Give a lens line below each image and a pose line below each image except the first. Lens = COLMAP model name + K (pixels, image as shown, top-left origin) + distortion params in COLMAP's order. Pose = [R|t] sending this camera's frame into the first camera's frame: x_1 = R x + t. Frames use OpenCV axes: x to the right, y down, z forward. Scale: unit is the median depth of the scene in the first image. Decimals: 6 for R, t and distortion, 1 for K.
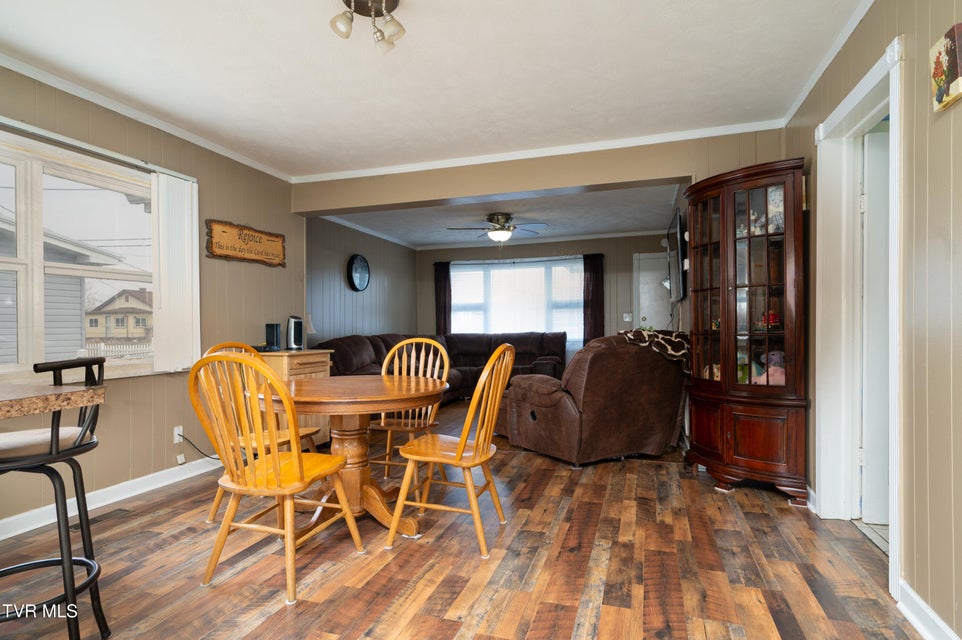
lens RADIAL K [[519.2, 0, 481.7], [0, 519.2, 325.0], [0, 0, 1]] dist [-0.003355, 0.000975]
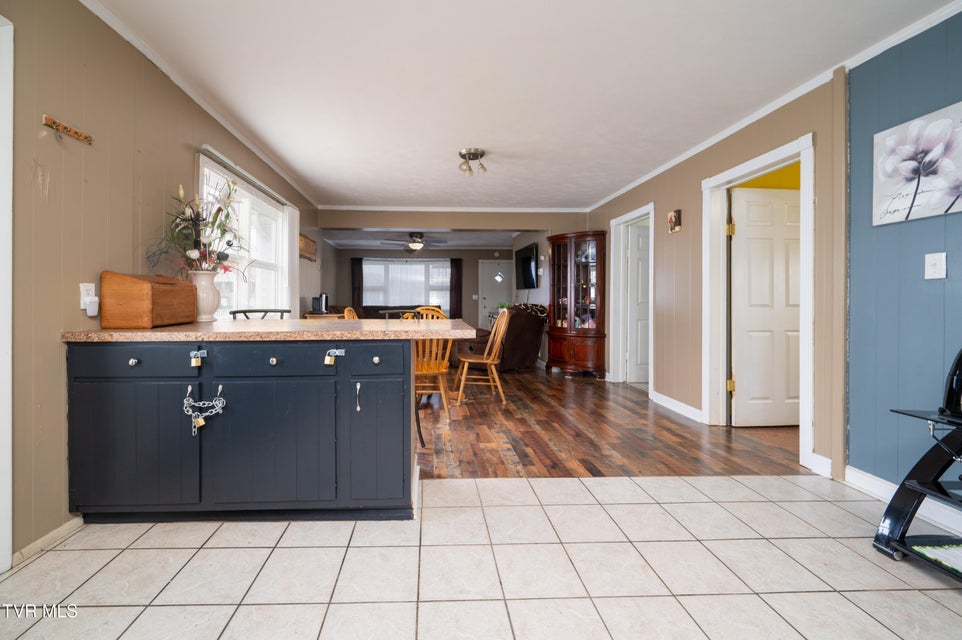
lens RADIAL K [[376.5, 0, 452.2], [0, 376.5, 300.8], [0, 0, 1]] dist [-0.000192, -0.000020]
pose [[0.939071, 0.014928, 0.343399, -0.508715], [-0.014648, 0.999887, -0.003411, 0.007853], [-0.343411, -0.001827, 0.939183, -0.306421]]
